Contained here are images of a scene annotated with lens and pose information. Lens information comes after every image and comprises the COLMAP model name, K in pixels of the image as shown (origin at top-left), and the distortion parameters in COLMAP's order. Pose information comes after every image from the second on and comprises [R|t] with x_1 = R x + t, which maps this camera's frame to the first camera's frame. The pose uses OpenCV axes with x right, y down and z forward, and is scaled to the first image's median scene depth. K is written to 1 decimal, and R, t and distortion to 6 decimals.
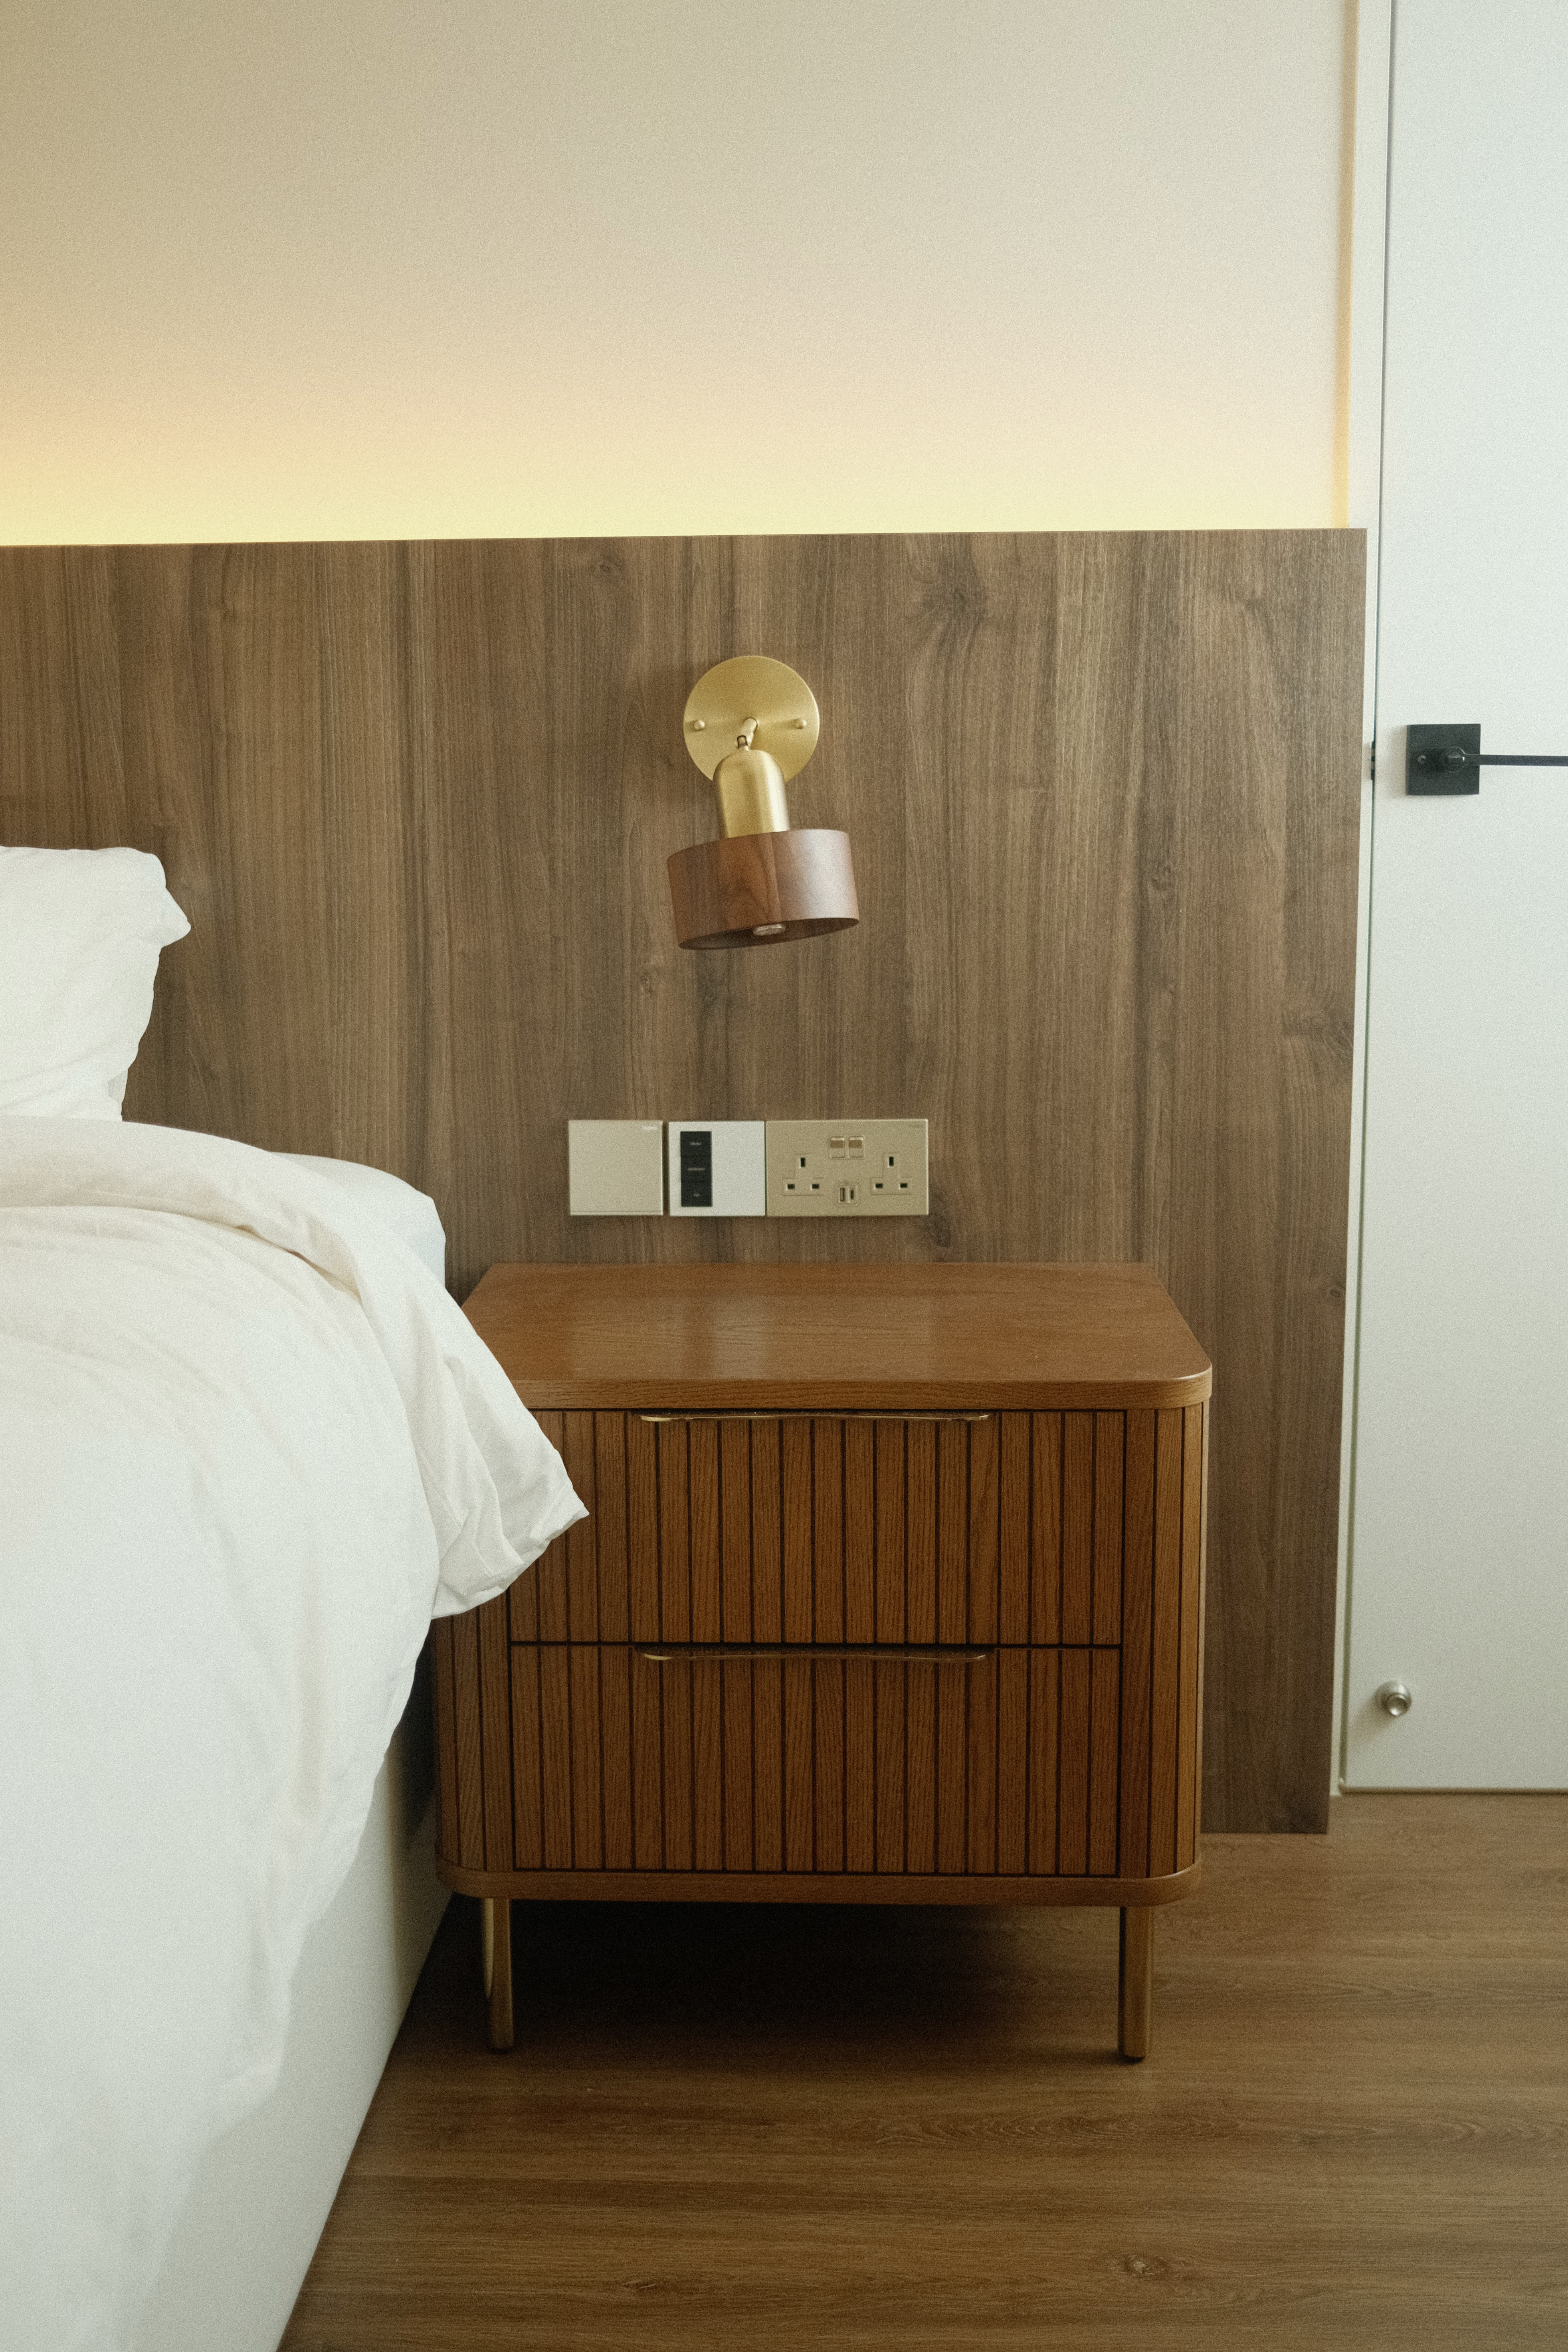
lens RADIAL K [[2705.2, 0, 830.3], [0, 2705.2, 1144.3], [0, 0, 1]] dist [-0.031655, 0.000000]
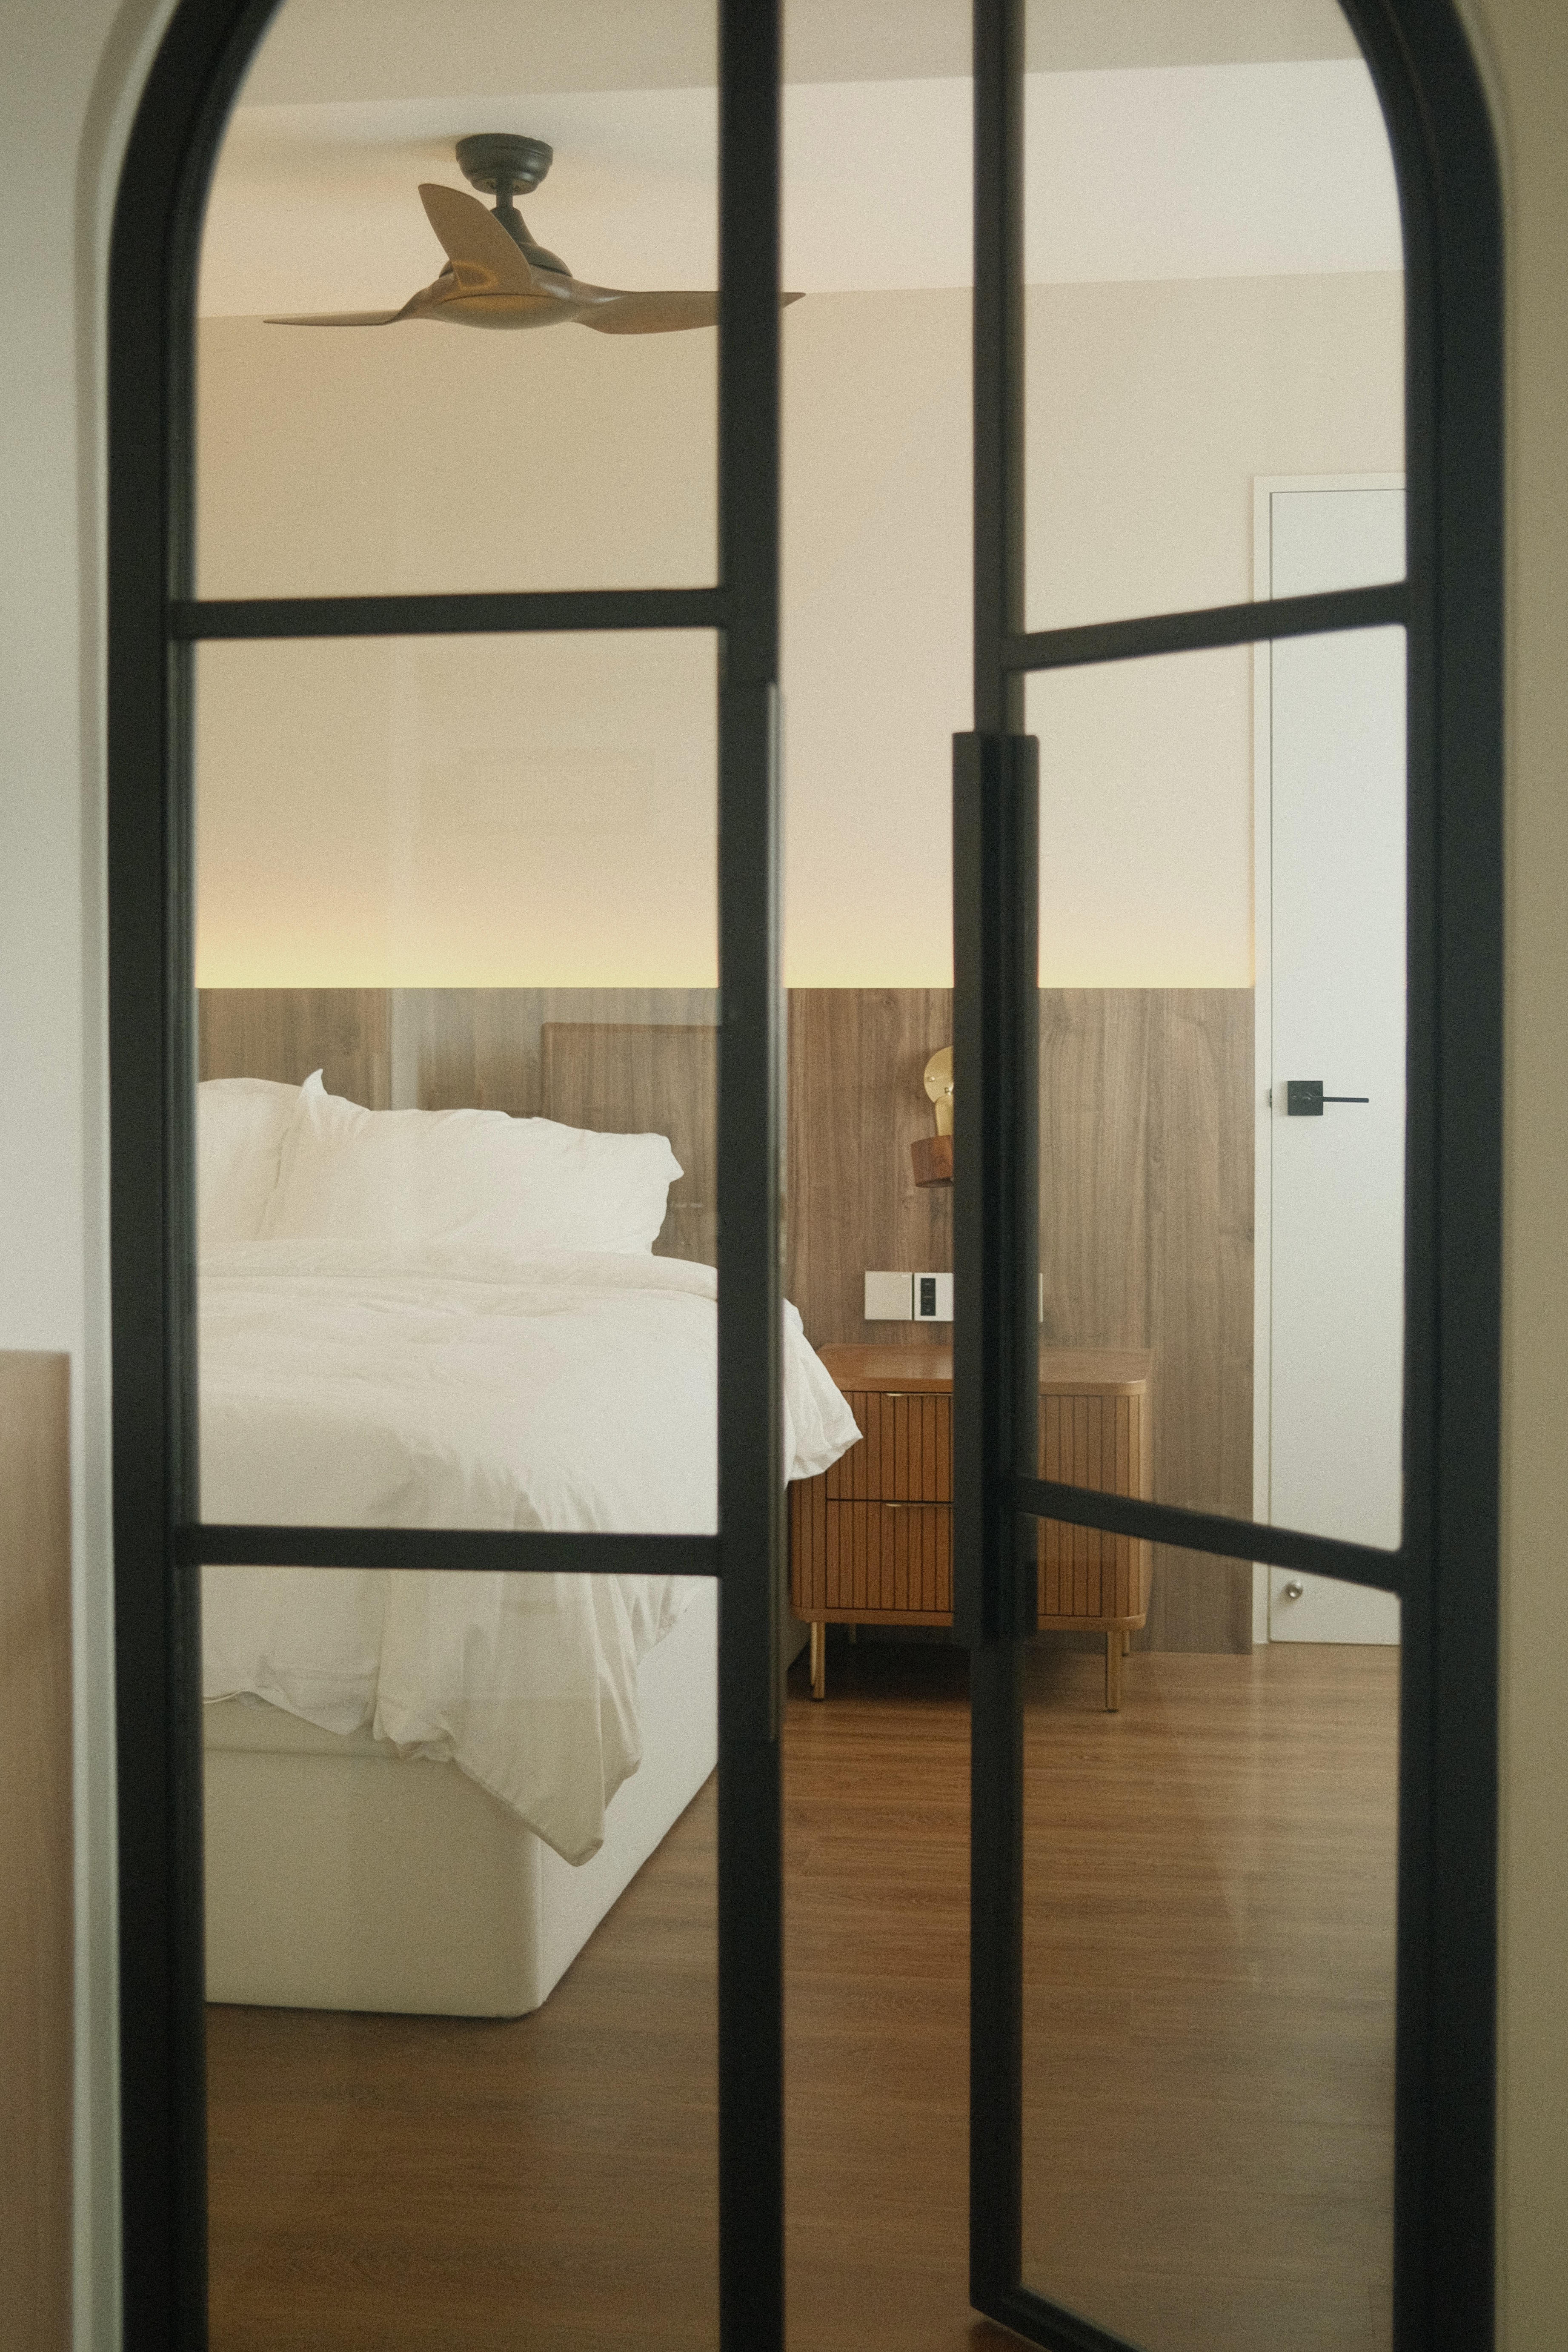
lens RADIAL K [[2704.9, 0, 782.4], [0, 2704.9, 1180.5], [0, 0, 1]] dist [-0.031655, 0.000000]
pose [[0.988233, 0.014968, -0.152224, 0.153777], [-0.026513, 0.996899, -0.074096, 0.077748], [0.150643, 0.077260, 0.985565, -1.039504]]
